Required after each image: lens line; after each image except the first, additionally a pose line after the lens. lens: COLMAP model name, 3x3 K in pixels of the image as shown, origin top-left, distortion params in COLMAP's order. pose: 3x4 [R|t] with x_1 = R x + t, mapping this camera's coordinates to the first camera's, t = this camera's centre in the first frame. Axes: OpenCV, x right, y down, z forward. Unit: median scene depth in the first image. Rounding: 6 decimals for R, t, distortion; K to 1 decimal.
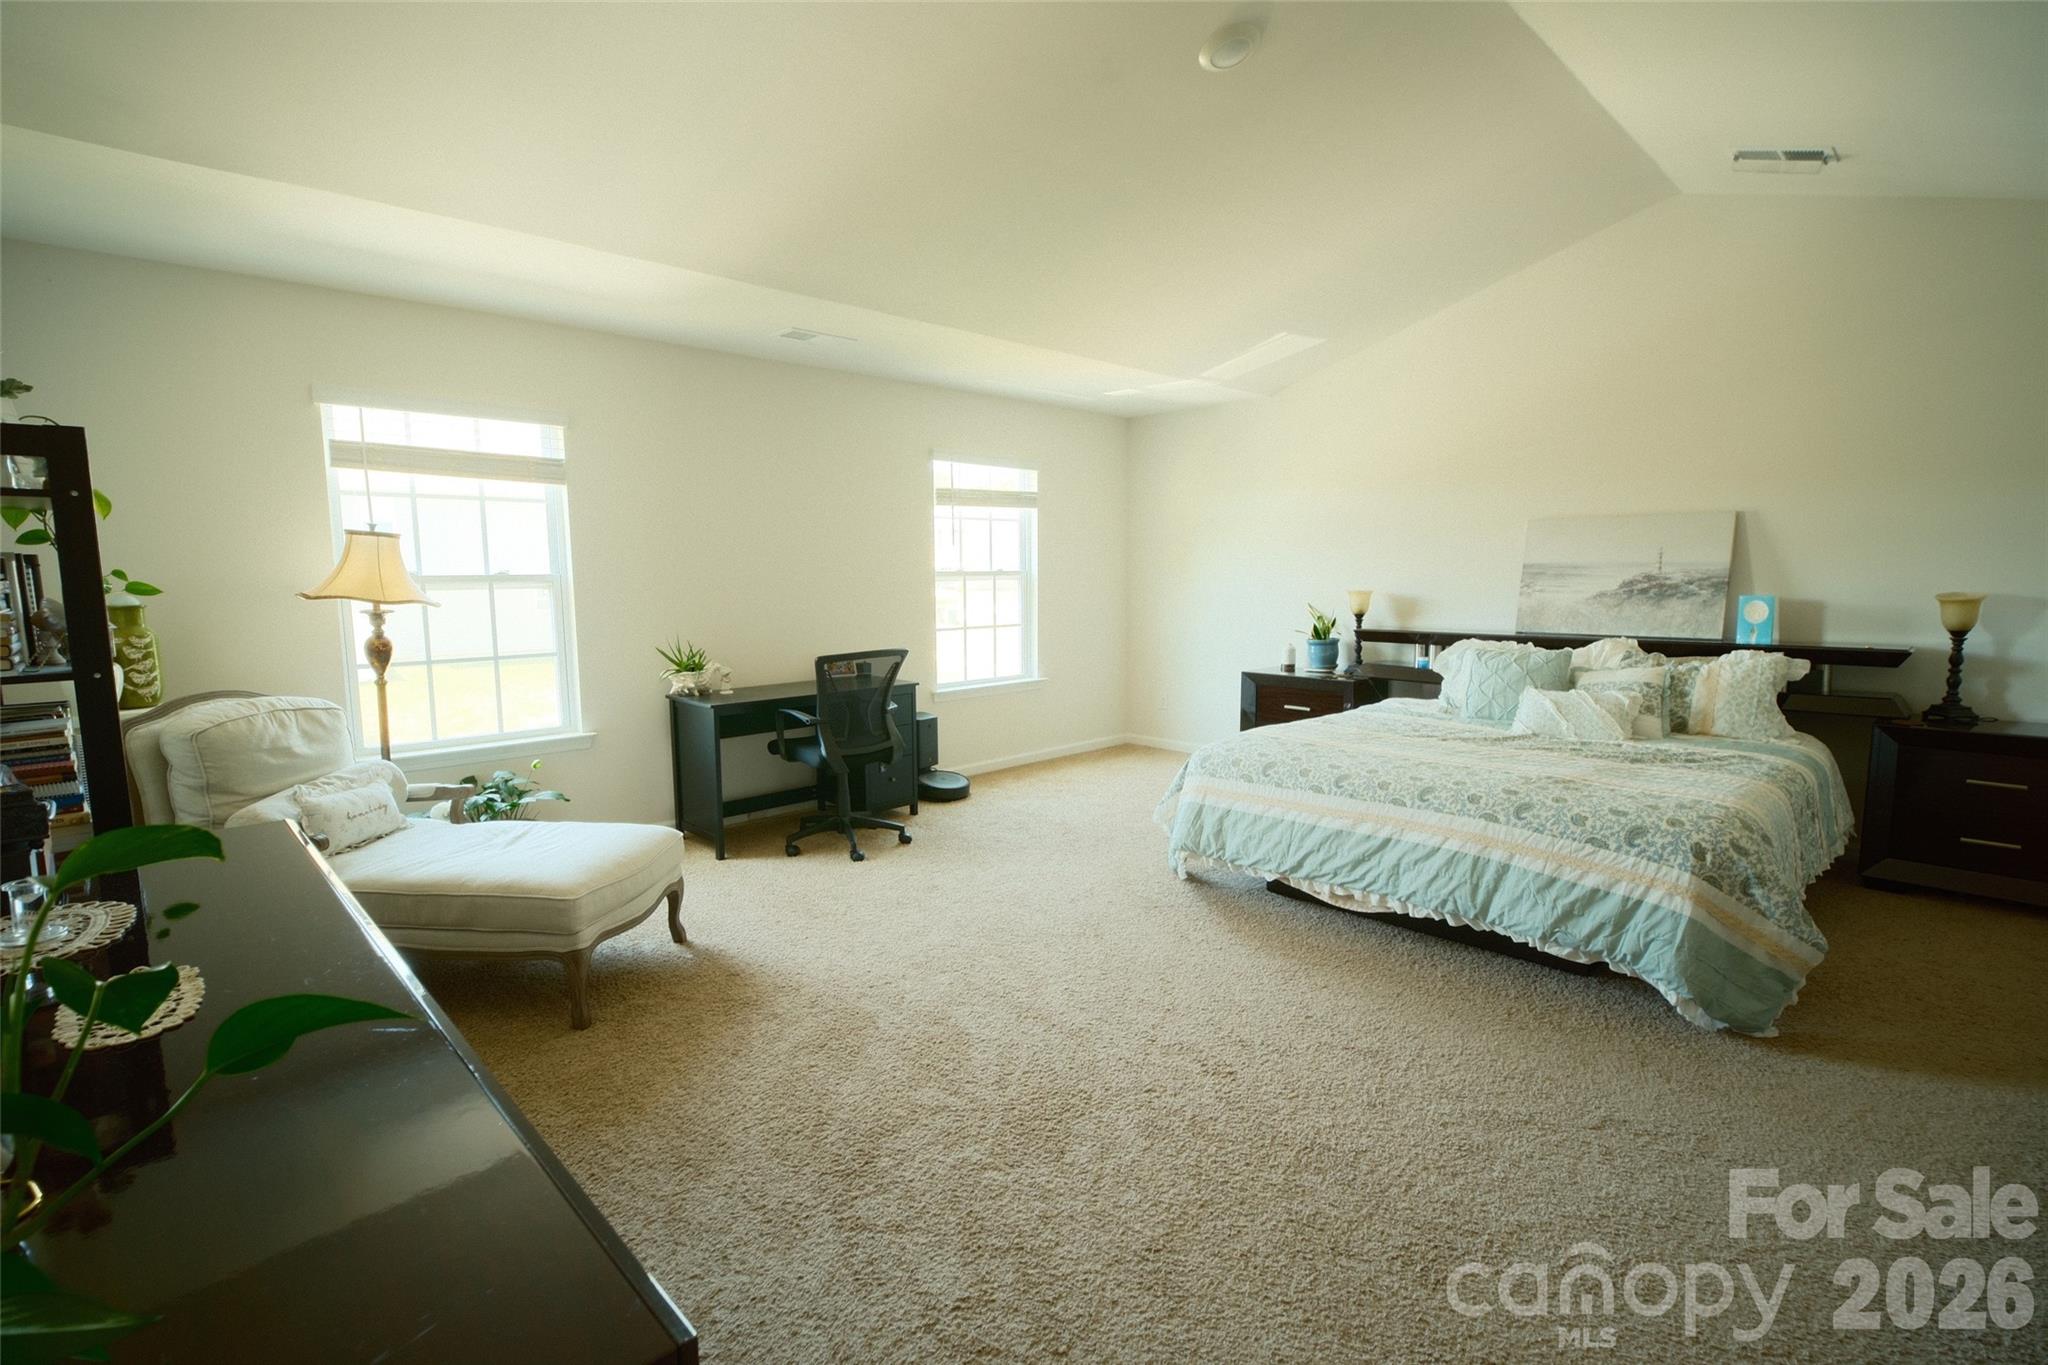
lens RADIAL K [[945.5, 0, 1024.0], [0, 945.5, 683.1], [0, 0, 1]] dist [0.005450, -0.006225]
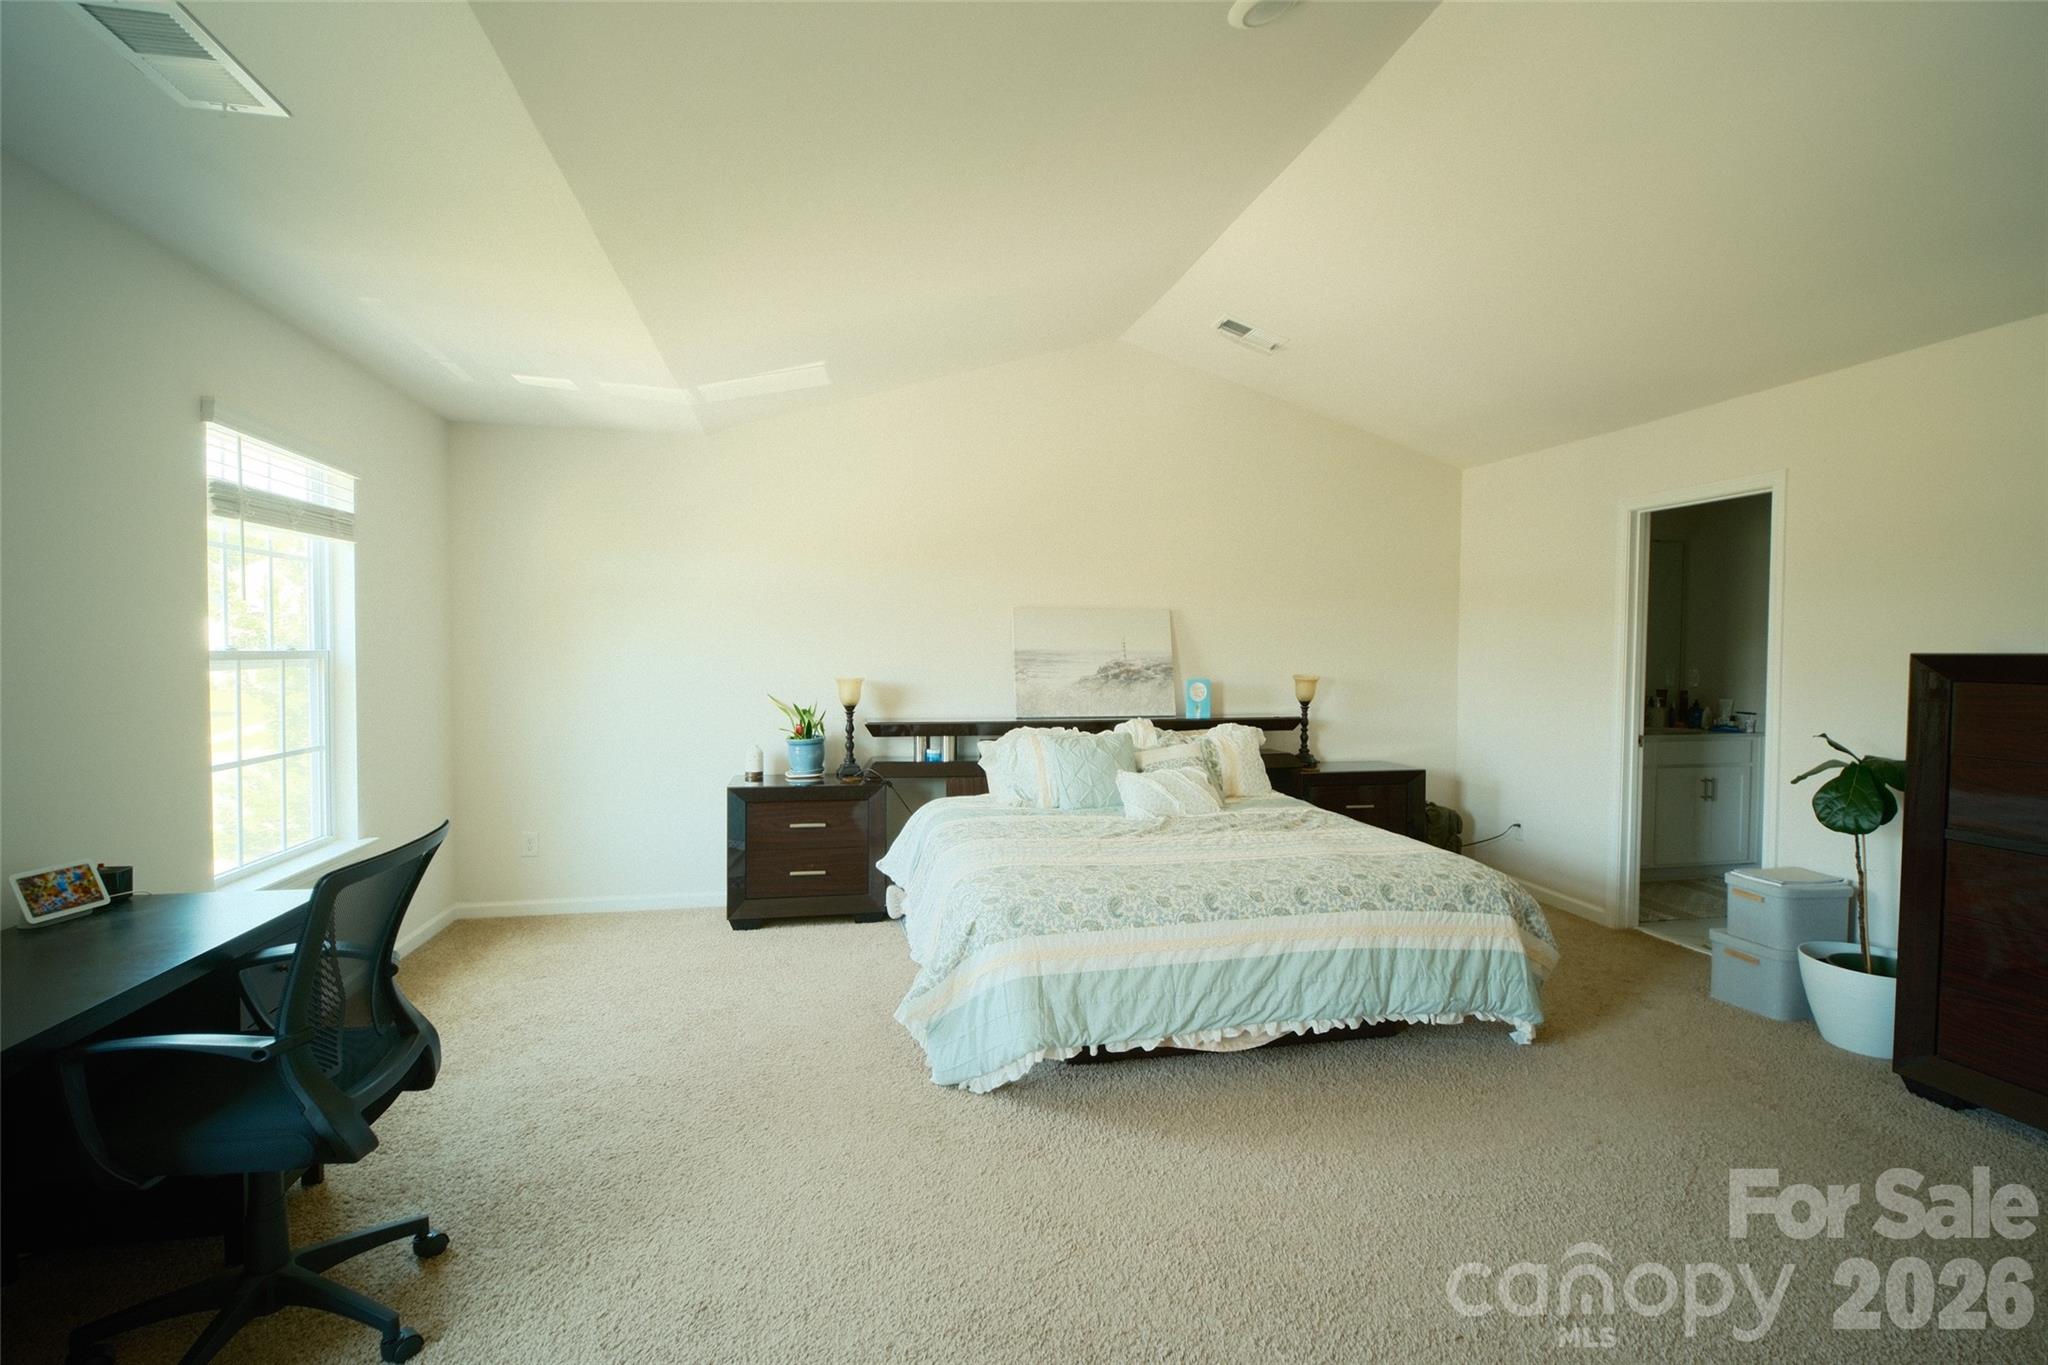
lens RADIAL K [[945.5, 0, 1027.2], [0, 945.5, 681.9], [0, 0, 1]] dist [0.005450, -0.006225]
pose [[0.528717, -0.017123, 0.848625, -0.405245], [0.092379, 0.995018, -0.037479, -0.066551], [-0.843756, 0.098211, 0.527665, 0.572993]]
